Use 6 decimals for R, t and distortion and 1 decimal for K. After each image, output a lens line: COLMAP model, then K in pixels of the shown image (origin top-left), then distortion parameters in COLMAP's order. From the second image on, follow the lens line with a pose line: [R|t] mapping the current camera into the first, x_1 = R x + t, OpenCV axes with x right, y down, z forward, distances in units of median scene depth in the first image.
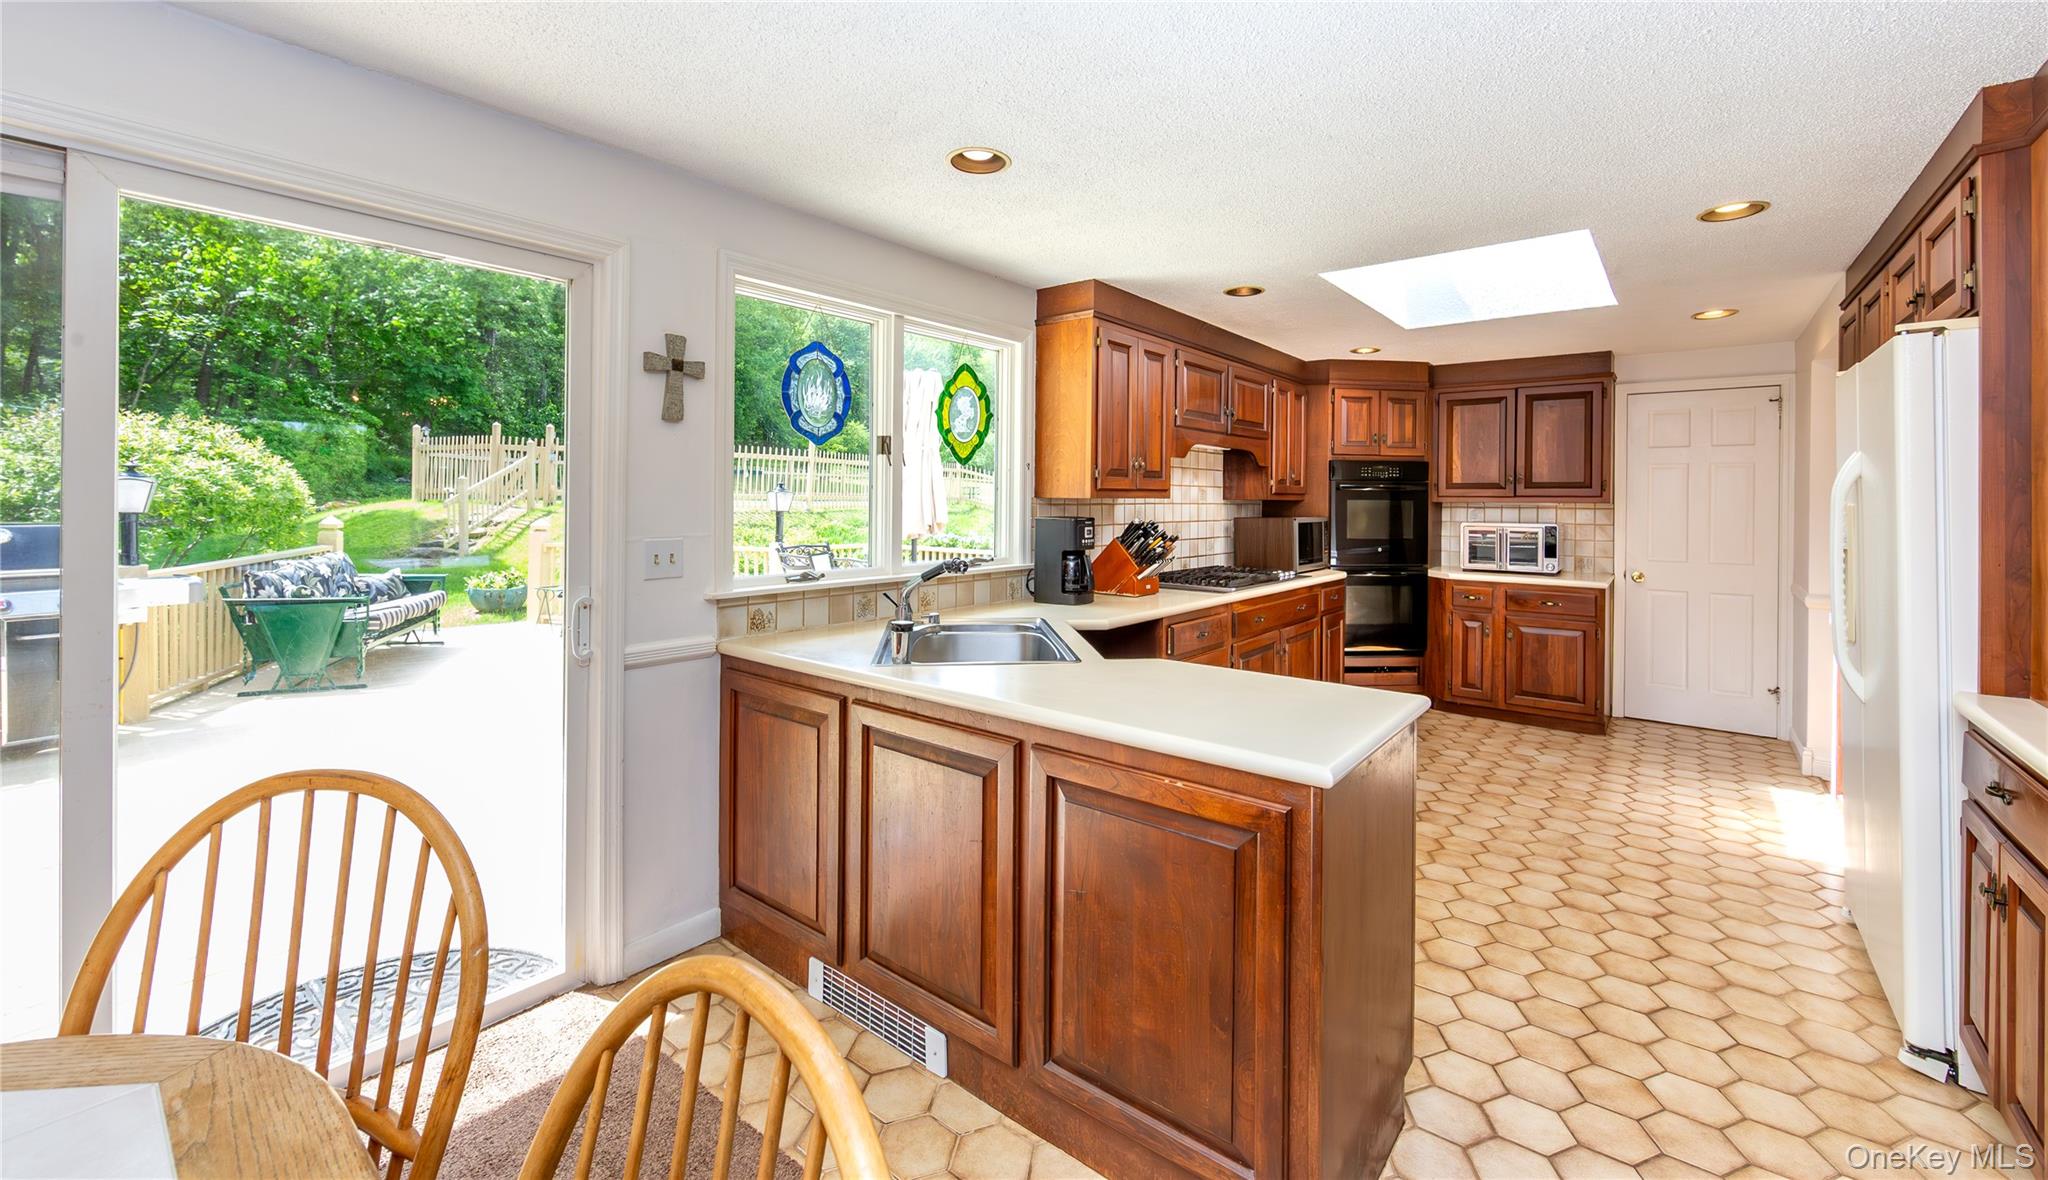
lens RADIAL K [[820.3, 0, 1032.0], [0, 820.3, 497.3], [0, 0, 1]] dist [-0.011465, -0.000622]
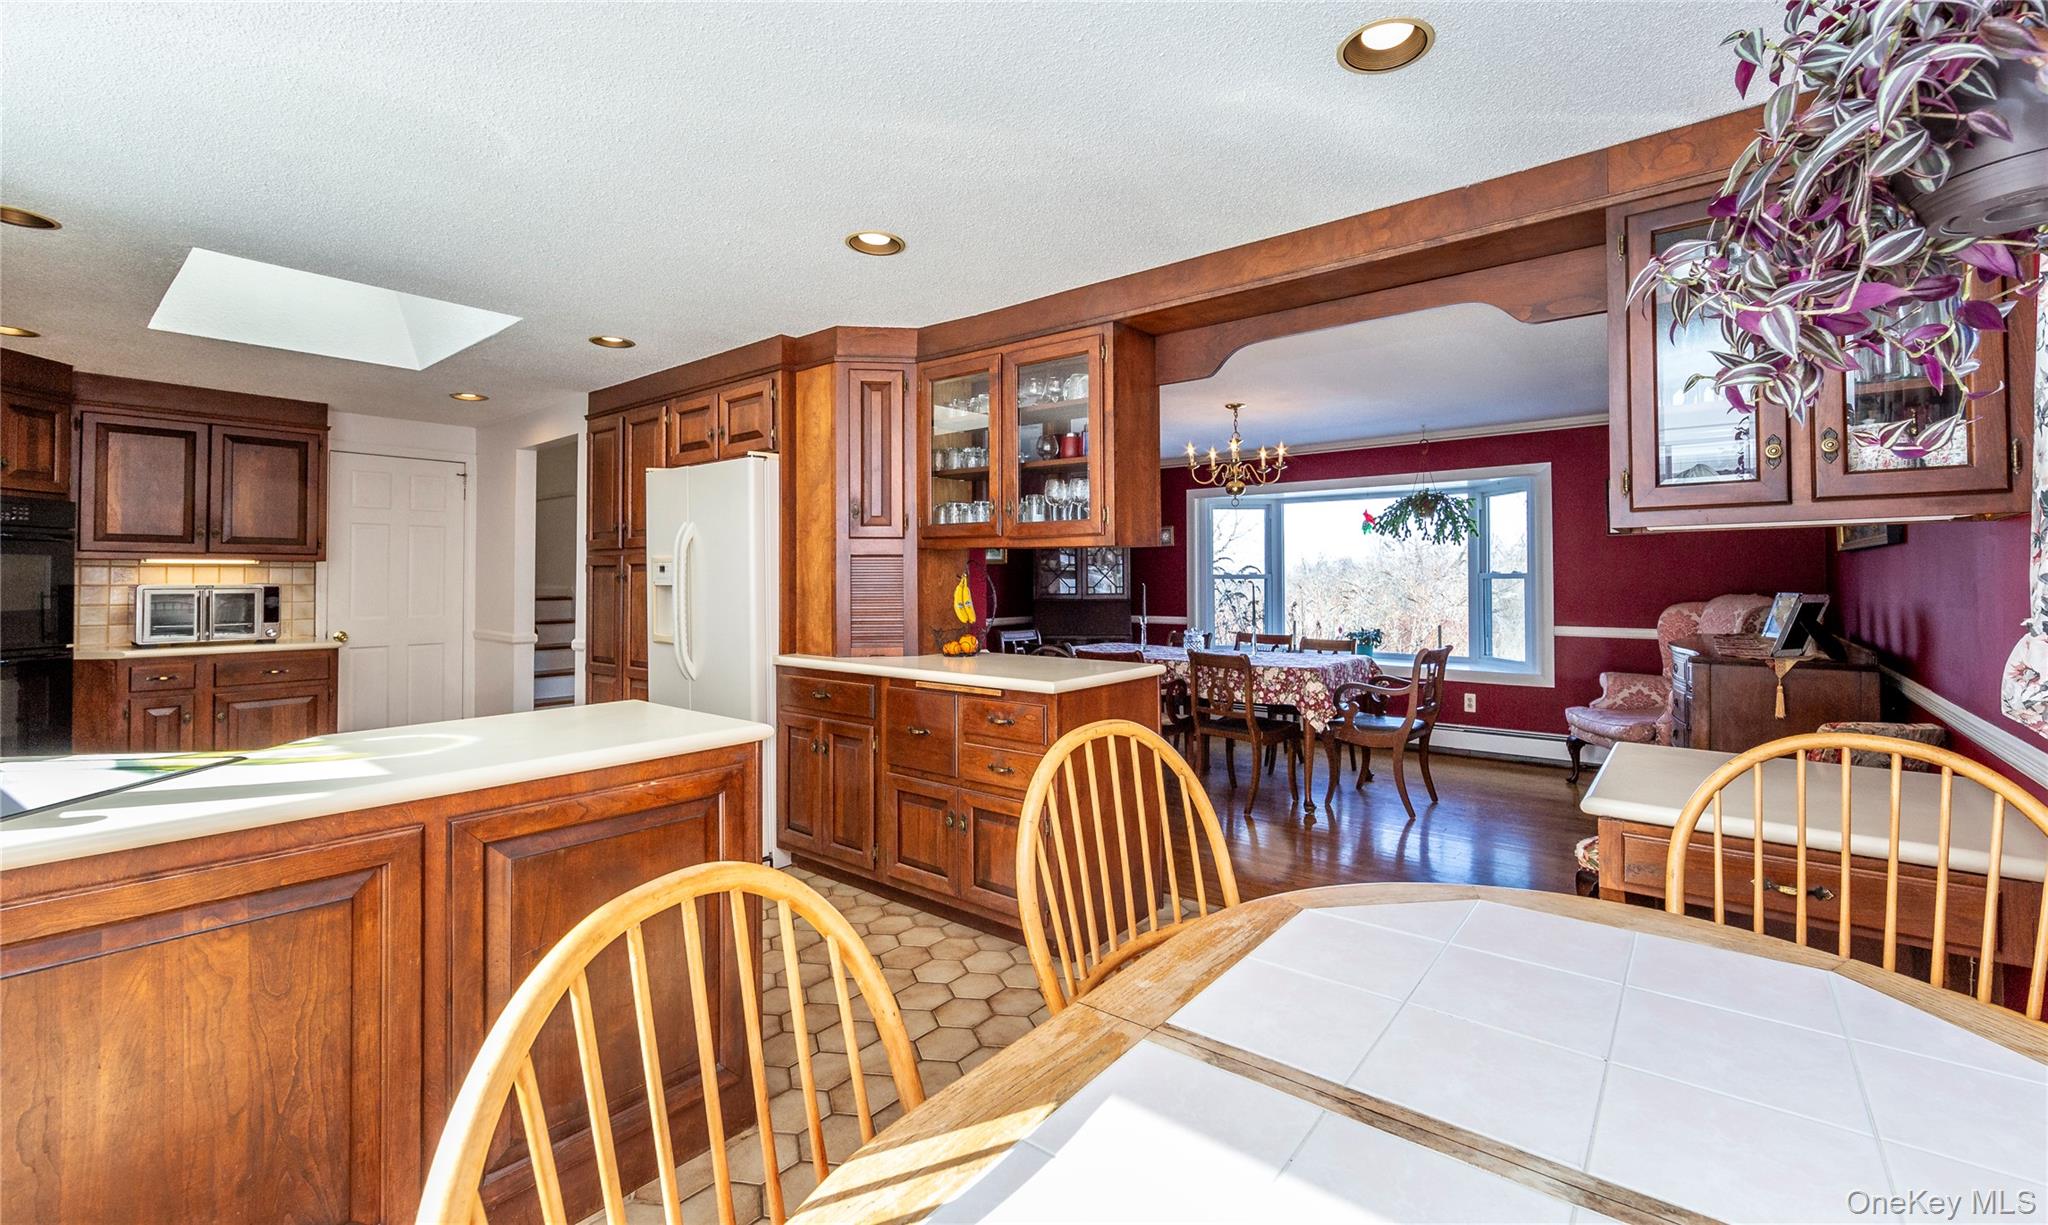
lens RADIAL K [[847.0, 0, 1061.6], [0, 847.0, 568.5], [0, 0, 1]] dist [-0.002486, -0.000266]
pose [[-0.011446, 0.004039, 0.999926, -0.299895], [-0.001783, 0.999990, -0.004060, 0.018050], [-0.999933, -0.001830, -0.011439, 0.137156]]
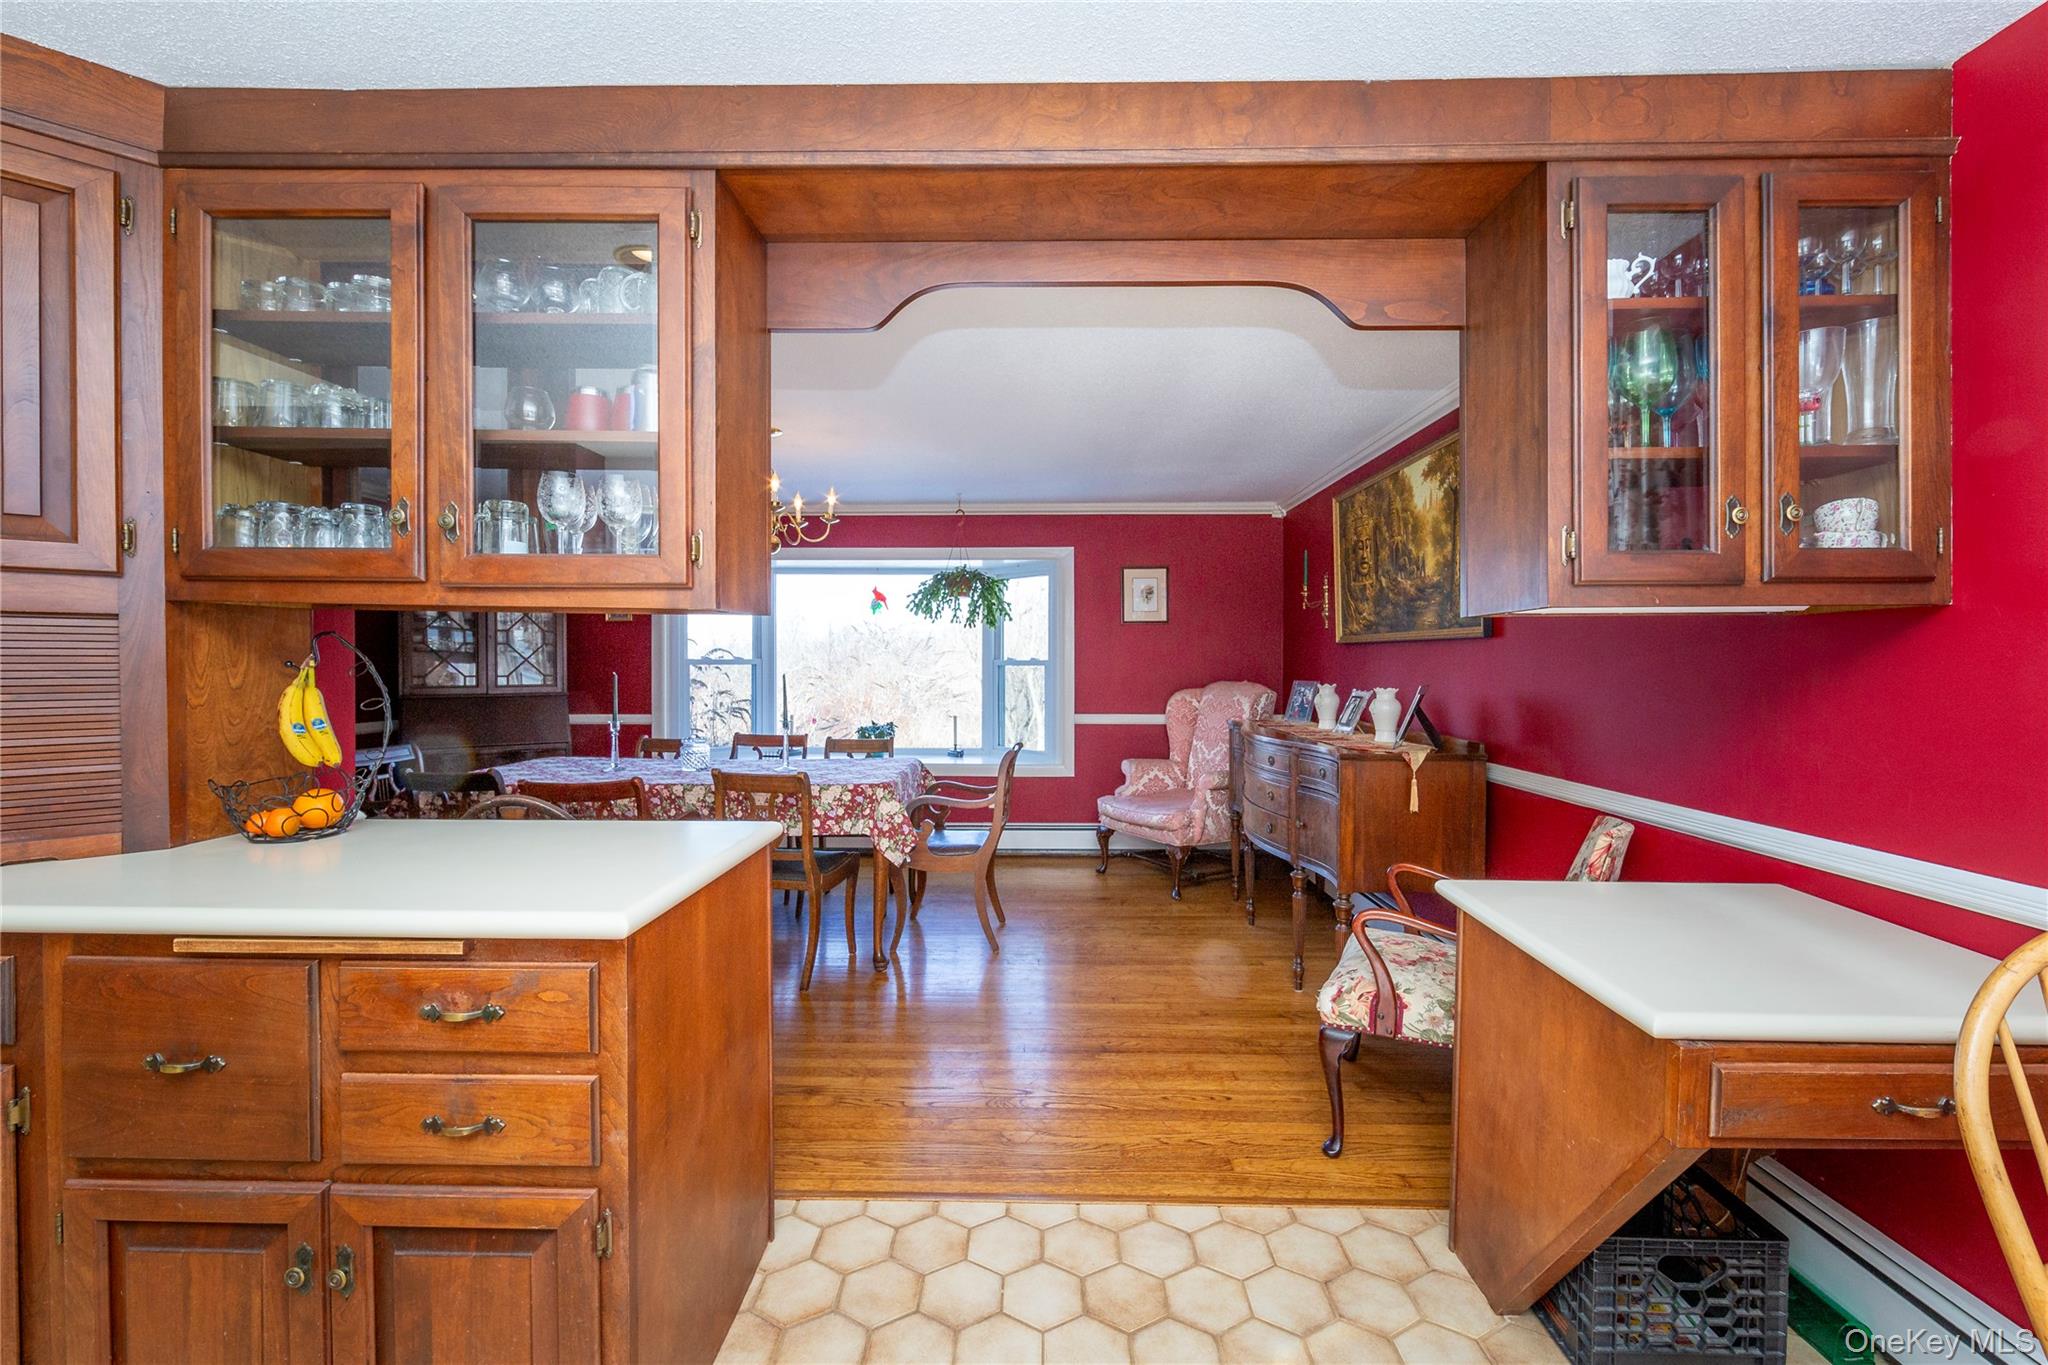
lens RADIAL K [[839.1, 0, 1032.0], [0, 839.1, 668.7], [0, 0, 1]] dist [-0.003481, -0.000348]
pose [[-0.616041, -0.016377, 0.787544, -0.010941], [-0.010215, 0.999866, 0.012802, 0.015973], [-0.787648, -0.000158, -0.616126, 0.191015]]
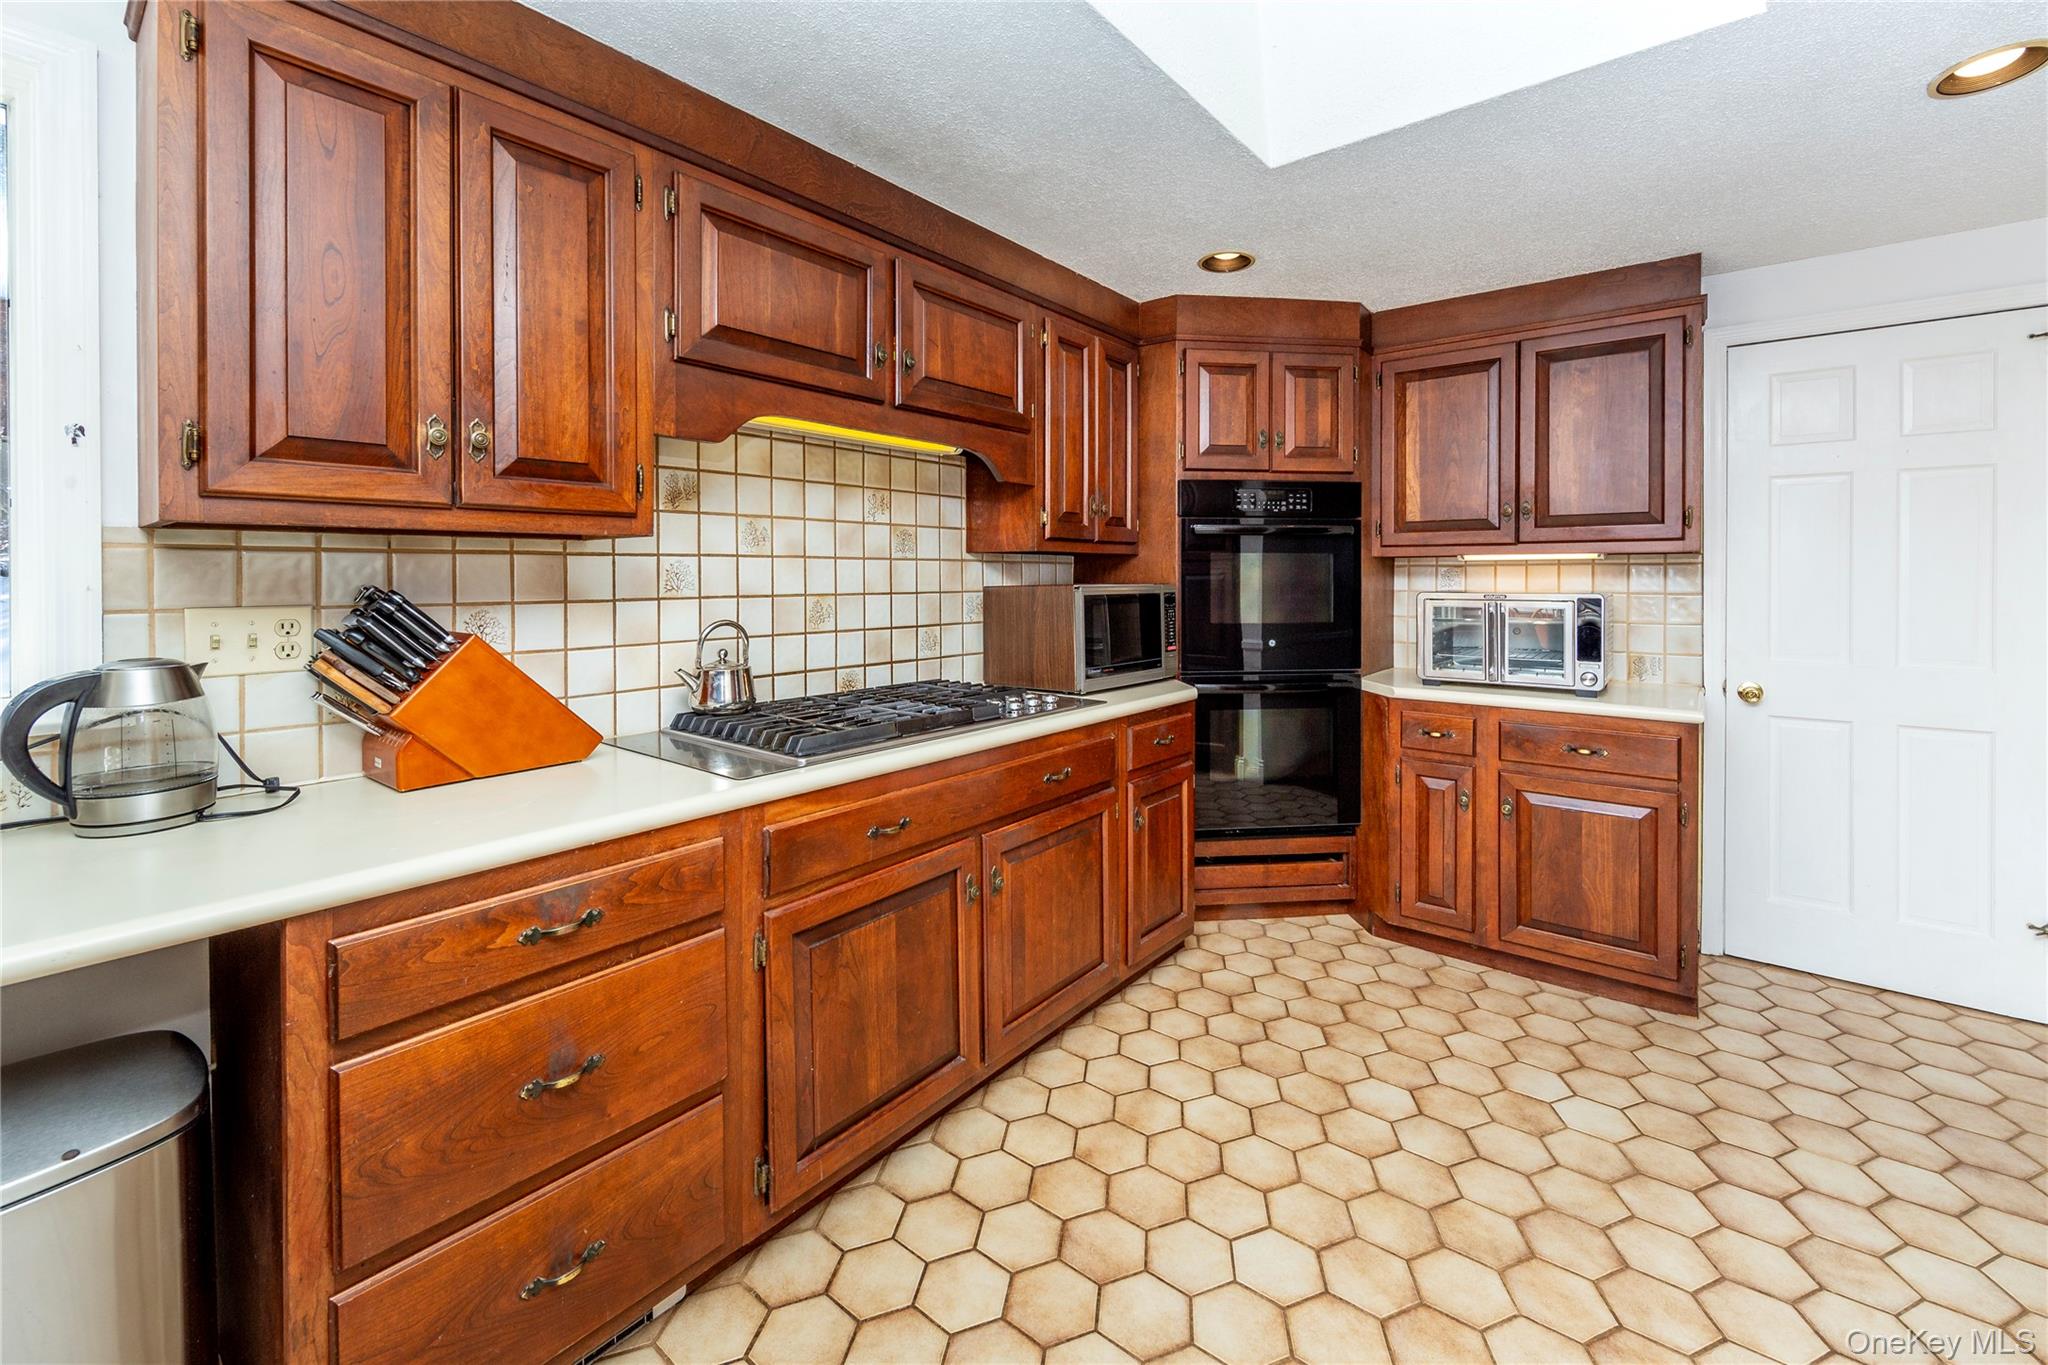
lens RADIAL K [[839.1, 0, 1049.5], [0, 839.1, 580.3], [0, 0, 1]] dist [-0.003481, -0.000348]
pose [[0.999908, -0.009053, 0.010102, 0.289457], [0.008993, 0.999942, 0.005916, 0.018414], [-0.010154, -0.005824, 0.999931, 0.470713]]
